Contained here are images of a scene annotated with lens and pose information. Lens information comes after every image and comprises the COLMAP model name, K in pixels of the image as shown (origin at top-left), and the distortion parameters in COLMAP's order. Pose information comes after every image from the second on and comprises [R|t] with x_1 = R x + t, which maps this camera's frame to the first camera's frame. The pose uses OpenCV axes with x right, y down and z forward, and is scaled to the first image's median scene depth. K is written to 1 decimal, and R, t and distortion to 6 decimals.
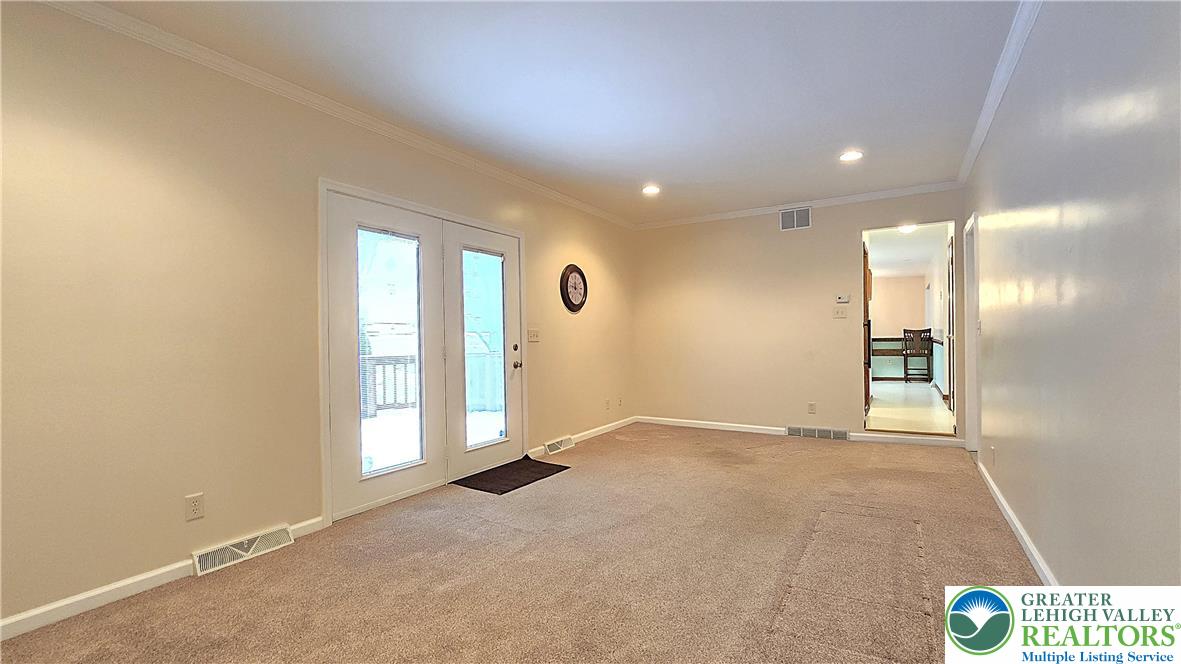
lens RADIAL K [[488.2, 0, 578.7], [0, 488.2, 334.7], [0, 0, 1]] dist [-0.008949, -0.000008]
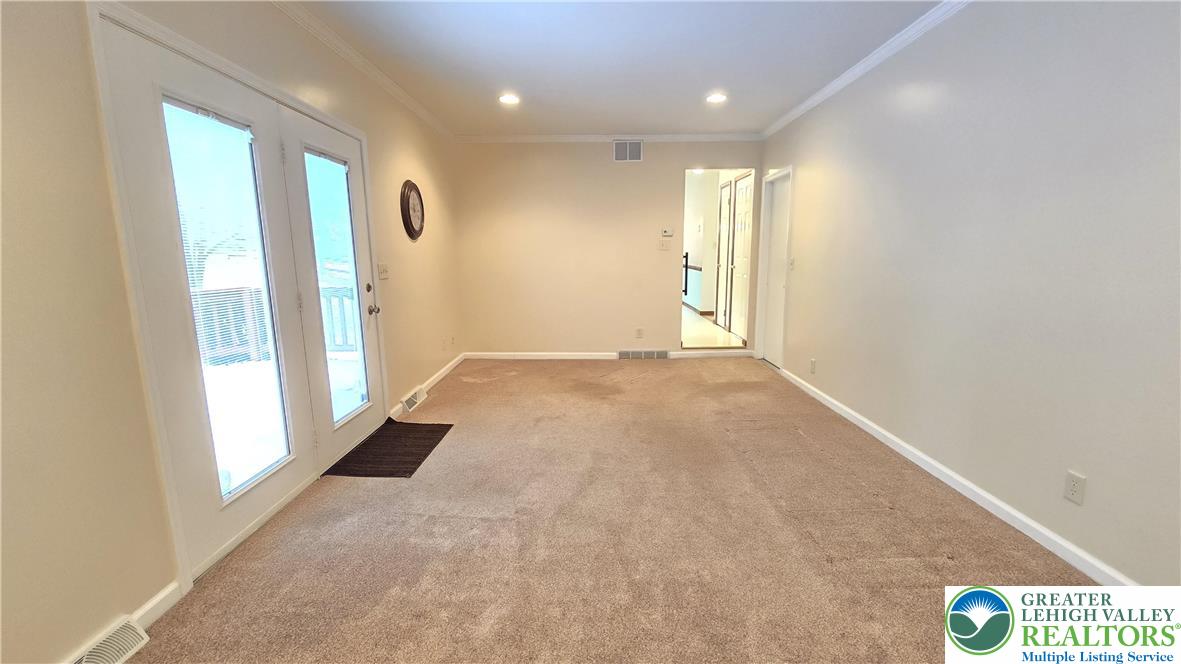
lens RADIAL K [[488.2, 0, 578.7], [0, 488.2, 334.7], [0, 0, 1]] dist [-0.008949, -0.000008]
pose [[0.865245, -0.075925, 0.495568, -0.240158], [-0.005598, 0.986942, 0.160981, -0.028189], [-0.501319, -0.142062, 0.853521, 0.165376]]
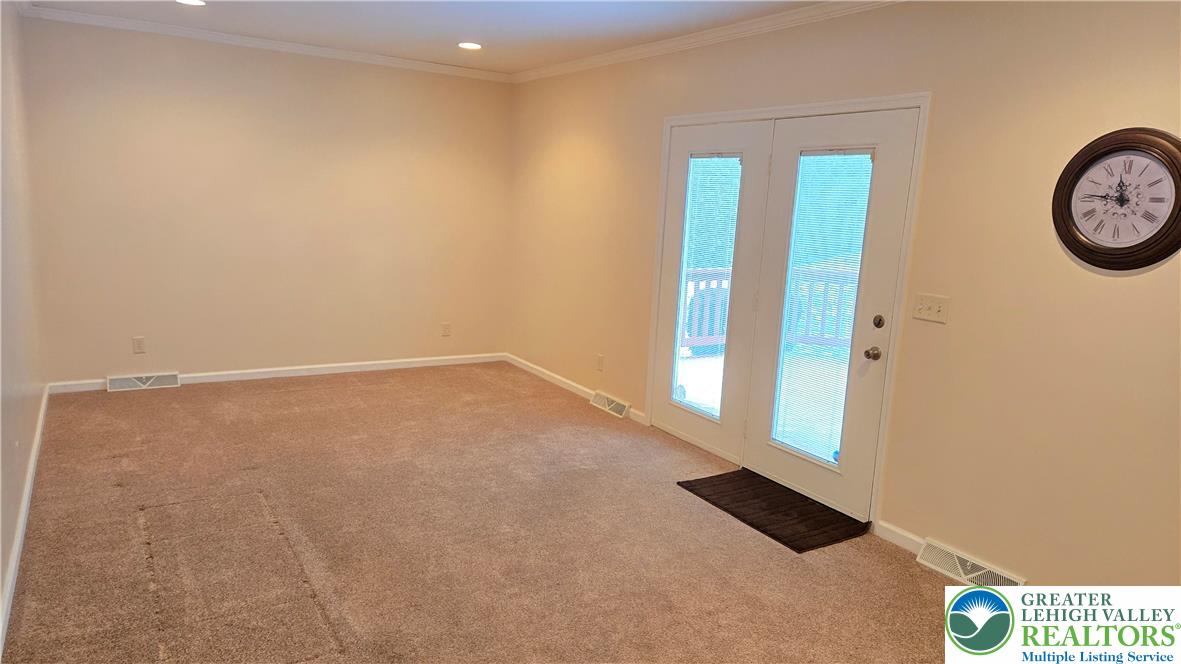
lens RADIAL K [[788.5, 0, 590.5], [0, 788.5, 332.0], [0, 0, 1]] dist [-0.000010, 0.000443]
pose [[-0.460364, 0.137188, -0.877066, 0.791226], [-0.048805, 0.982581, 0.179310, -0.105452], [0.886387, 0.125353, -0.445650, 1.135931]]
